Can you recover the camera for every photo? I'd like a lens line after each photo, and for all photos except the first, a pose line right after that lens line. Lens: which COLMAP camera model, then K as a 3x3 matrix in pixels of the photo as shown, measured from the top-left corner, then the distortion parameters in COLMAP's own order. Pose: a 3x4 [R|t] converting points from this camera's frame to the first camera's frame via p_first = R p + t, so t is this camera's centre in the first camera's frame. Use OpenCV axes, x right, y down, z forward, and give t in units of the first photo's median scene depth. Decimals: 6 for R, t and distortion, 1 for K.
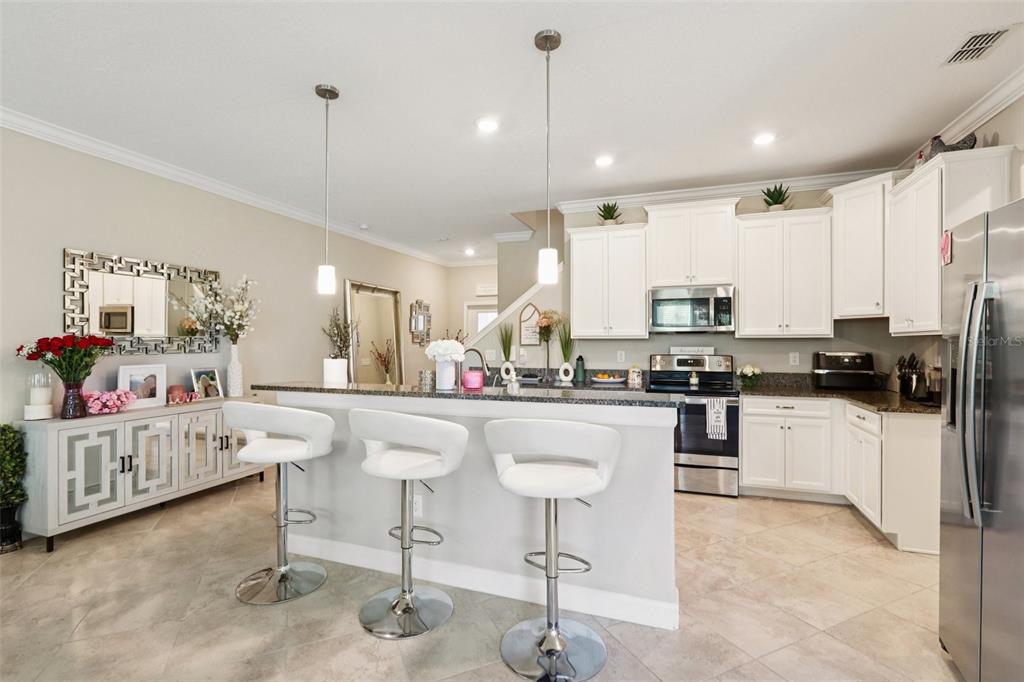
lens RADIAL K [[468.9, 0, 509.7], [0, 468.9, 344.1], [0, 0, 1]] dist [-0.024351, 0.011183]
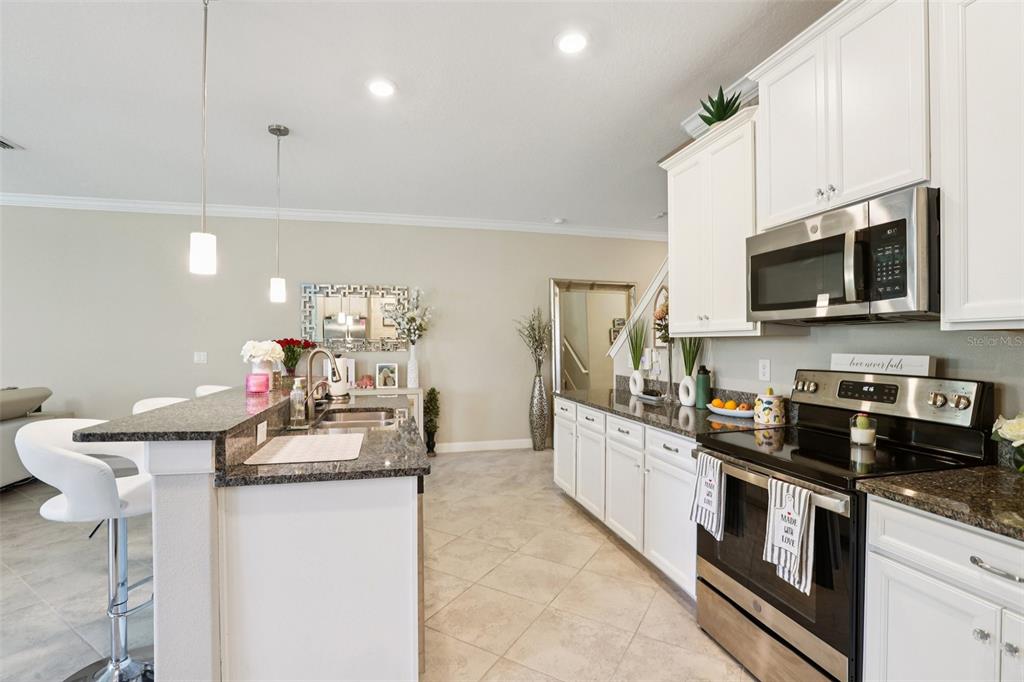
lens RADIAL K [[468.9, 0, 509.1], [0, 468.9, 345.8], [0, 0, 1]] dist [-0.024351, 0.011183]
pose [[0.567803, 0.004691, -0.823151, 0.592152], [-0.003978, 0.999988, 0.002955, -0.001707], [0.823155, 0.001596, 0.567815, 0.536696]]
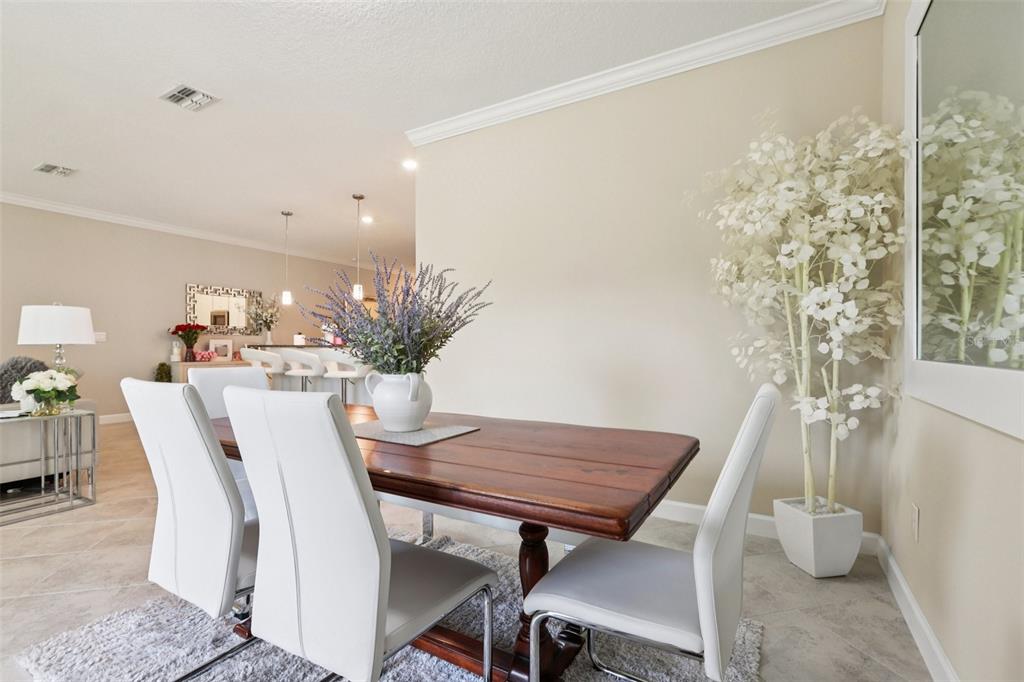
lens RADIAL K [[468.9, 0, 511.1], [0, 468.9, 351.1], [0, 0, 1]] dist [-0.024351, 0.011183]
pose [[0.984949, 0.004166, -0.172792, 0.690680], [-0.003123, 0.999975, 0.006310, 0.067073], [0.172814, -0.005676, 0.984938, -0.666492]]
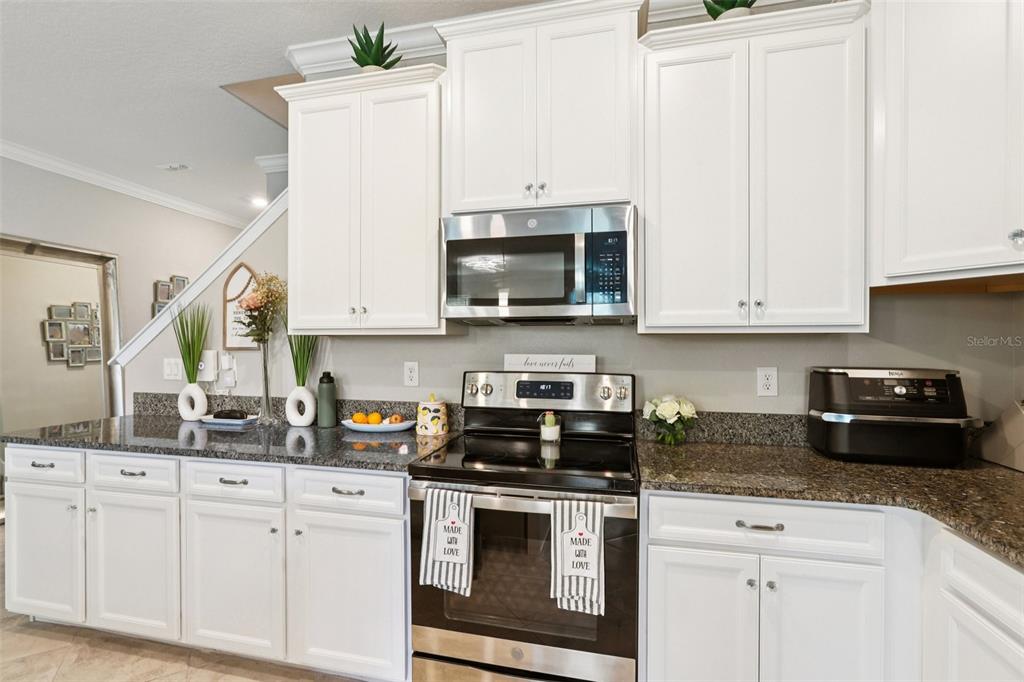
lens RADIAL K [[468.9, 0, 508.6], [0, 468.9, 348.6], [0, 0, 1]] dist [-0.024351, 0.011183]
pose [[0.992797, 0.003212, 0.119768, 0.323963], [-0.003549, 0.999990, 0.002601, -0.000599], [-0.119758, -0.003007, 0.992799, 0.607696]]
